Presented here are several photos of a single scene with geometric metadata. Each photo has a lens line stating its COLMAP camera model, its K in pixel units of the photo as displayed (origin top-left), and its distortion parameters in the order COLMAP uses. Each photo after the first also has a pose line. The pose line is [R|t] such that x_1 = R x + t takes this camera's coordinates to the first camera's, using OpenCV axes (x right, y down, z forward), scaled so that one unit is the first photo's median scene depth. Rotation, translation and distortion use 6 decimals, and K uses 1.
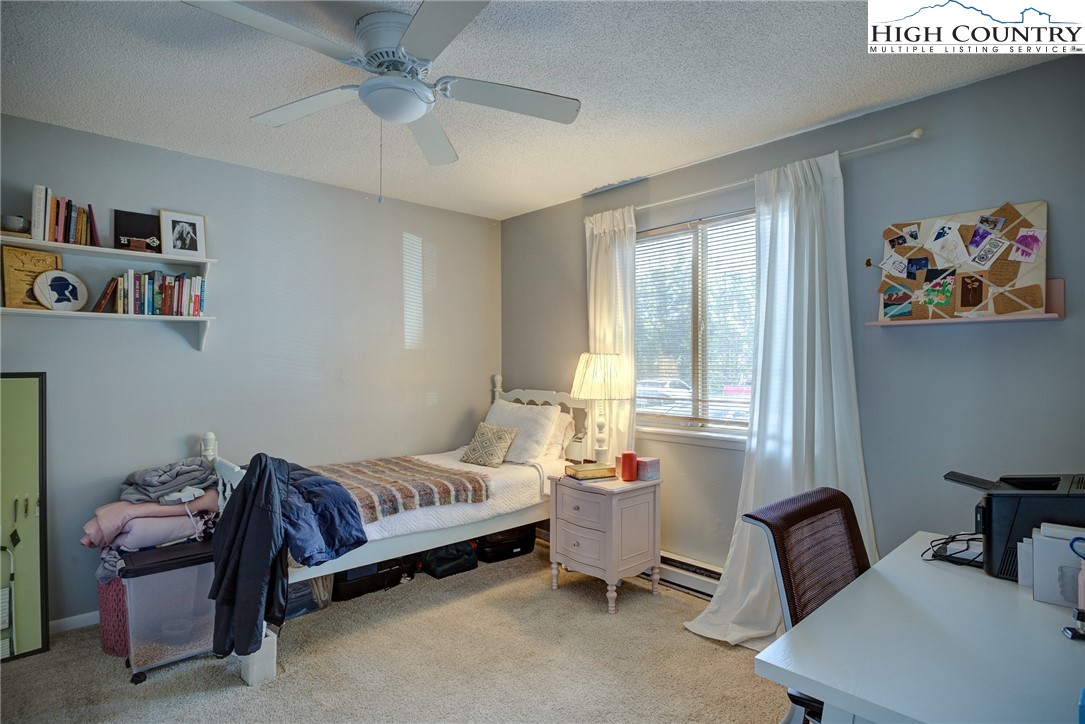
lens RADIAL K [[565.6, 0, 539.6], [0, 565.6, 362.5], [0, 0, 1]] dist [-0.023833, -0.000025]
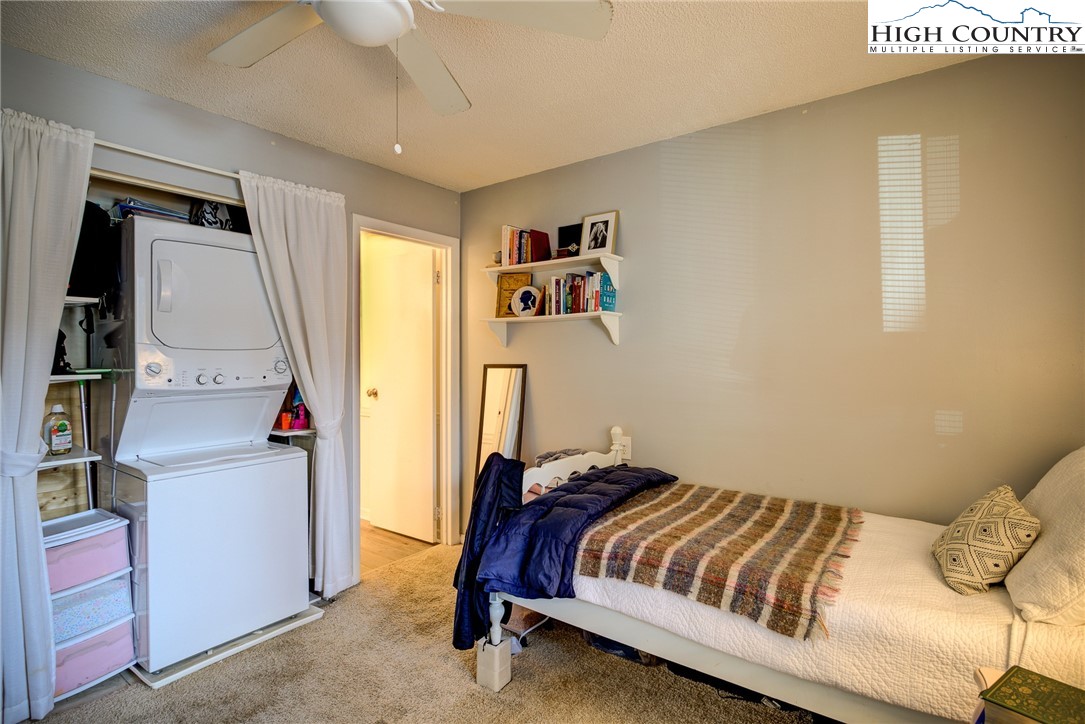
lens RADIAL K [[531.9, 0, 541.6], [0, 531.9, 359.0], [0, 0, 1]] dist [-0.009687, 0.000877]
pose [[0.181206, 0.009239, -0.983402, 0.342097], [0.009809, 0.999889, 0.011202, -0.007931], [0.983396, -0.011676, 0.181095, 0.752280]]
